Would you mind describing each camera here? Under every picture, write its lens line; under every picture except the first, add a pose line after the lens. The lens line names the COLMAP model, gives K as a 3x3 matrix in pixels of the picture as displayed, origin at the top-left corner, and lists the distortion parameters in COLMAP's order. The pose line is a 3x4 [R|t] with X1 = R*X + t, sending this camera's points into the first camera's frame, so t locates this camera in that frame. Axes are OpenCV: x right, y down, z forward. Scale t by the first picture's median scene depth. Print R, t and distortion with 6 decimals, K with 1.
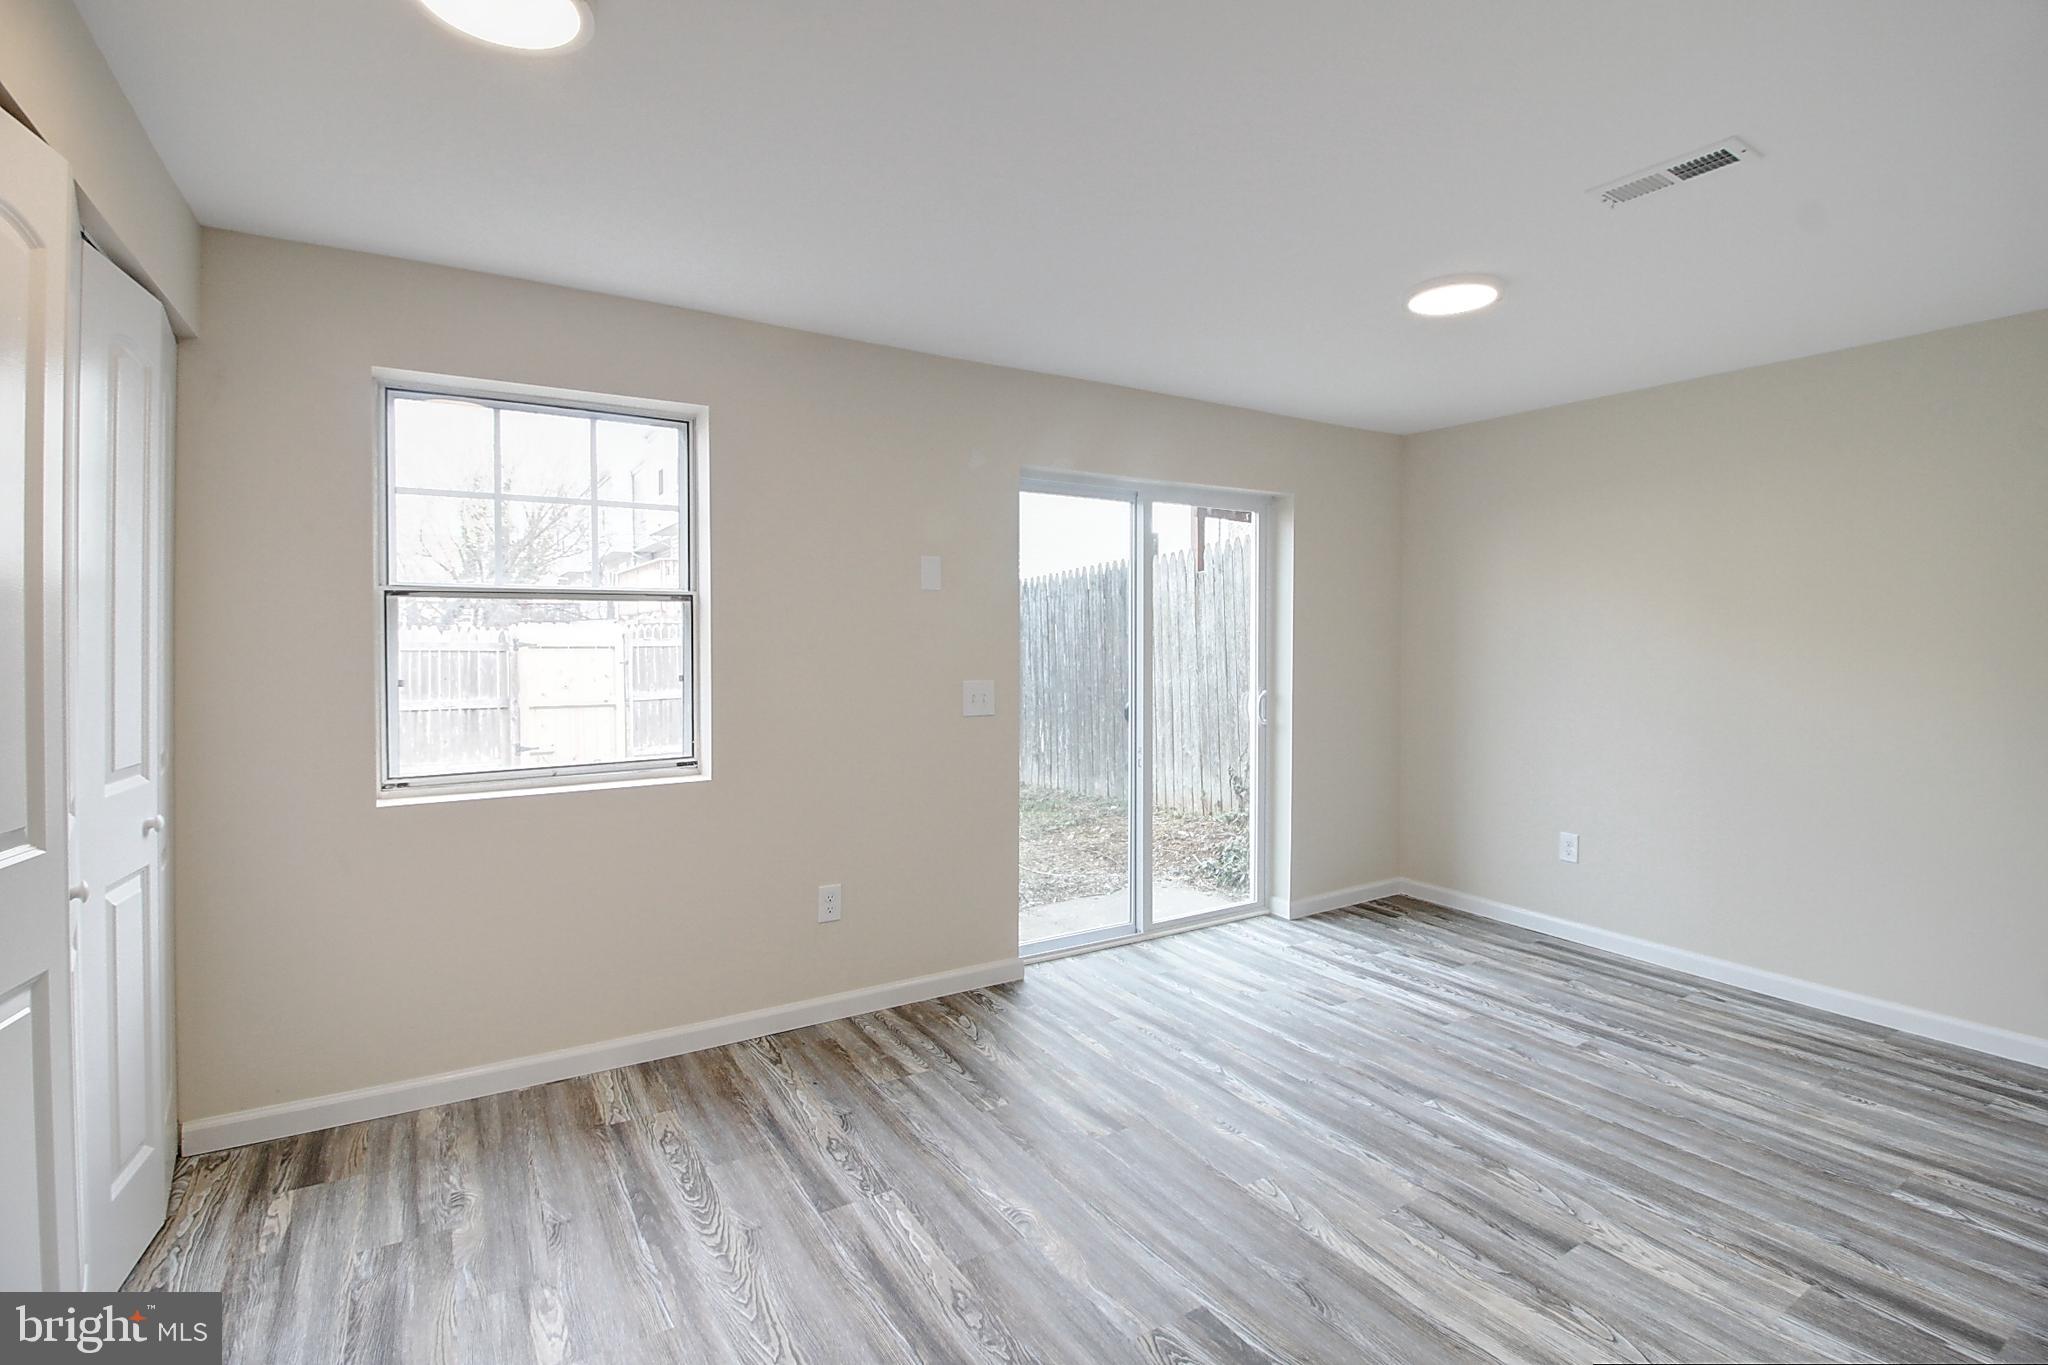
lens RADIAL K [[948.6, 0, 1034.9], [0, 948.6, 630.8], [0, 0, 1]] dist [-0.010281, -0.007543]
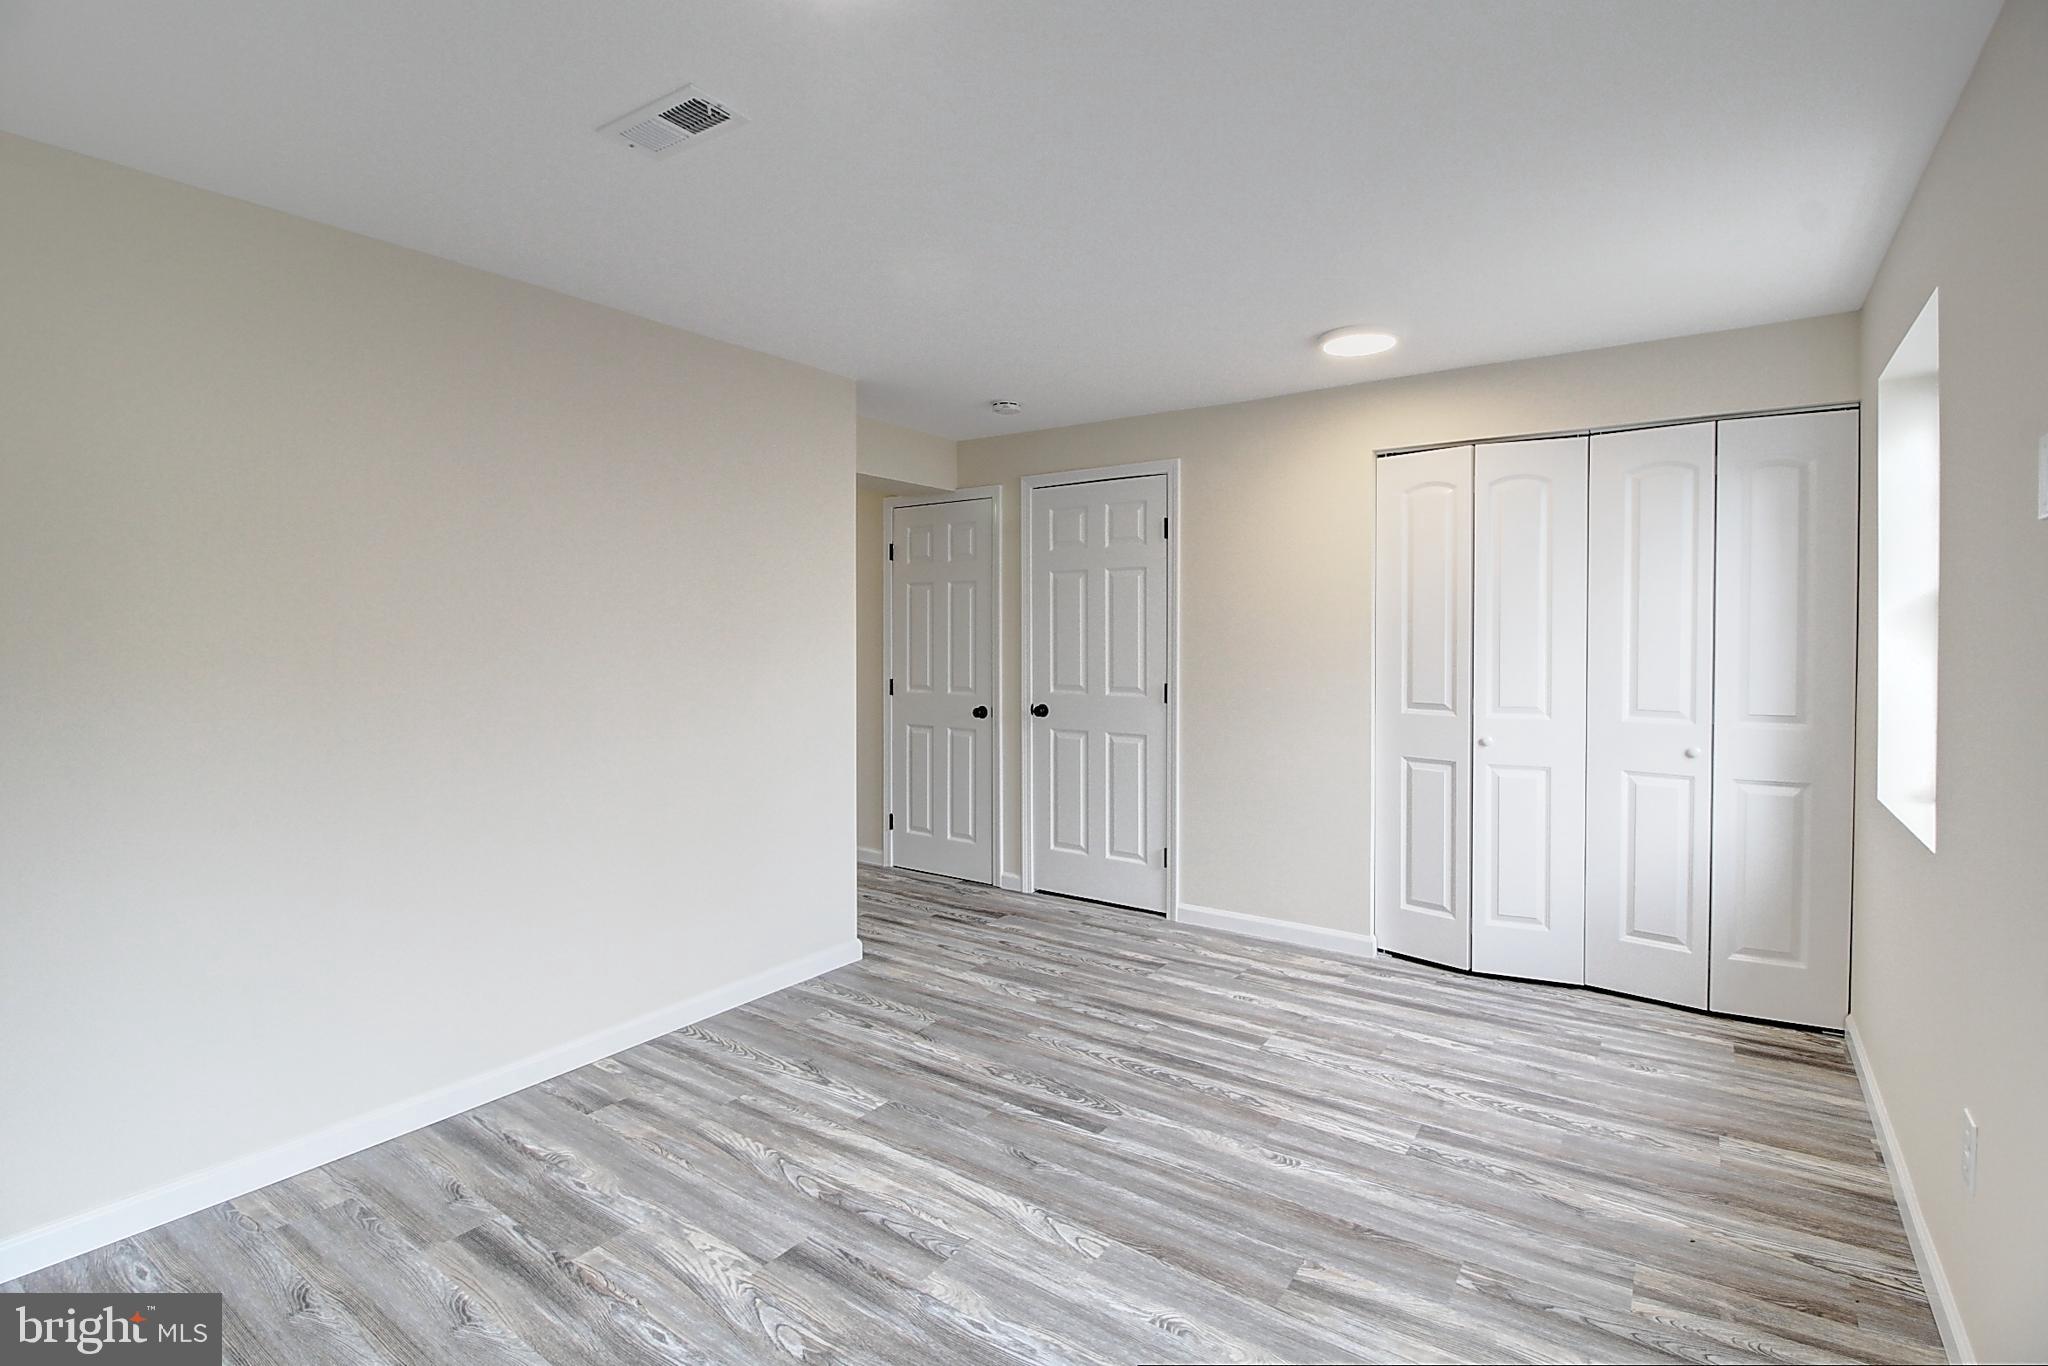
lens RADIAL K [[948.6, 0, 1028.1], [0, 948.6, 665.6], [0, 0, 1]] dist [-0.010281, -0.007543]
pose [[-0.924468, 0.010616, -0.381112, 0.703927], [-0.000496, 0.999578, 0.029046, 0.013601], [0.381260, 0.027041, -0.924072, 1.984459]]
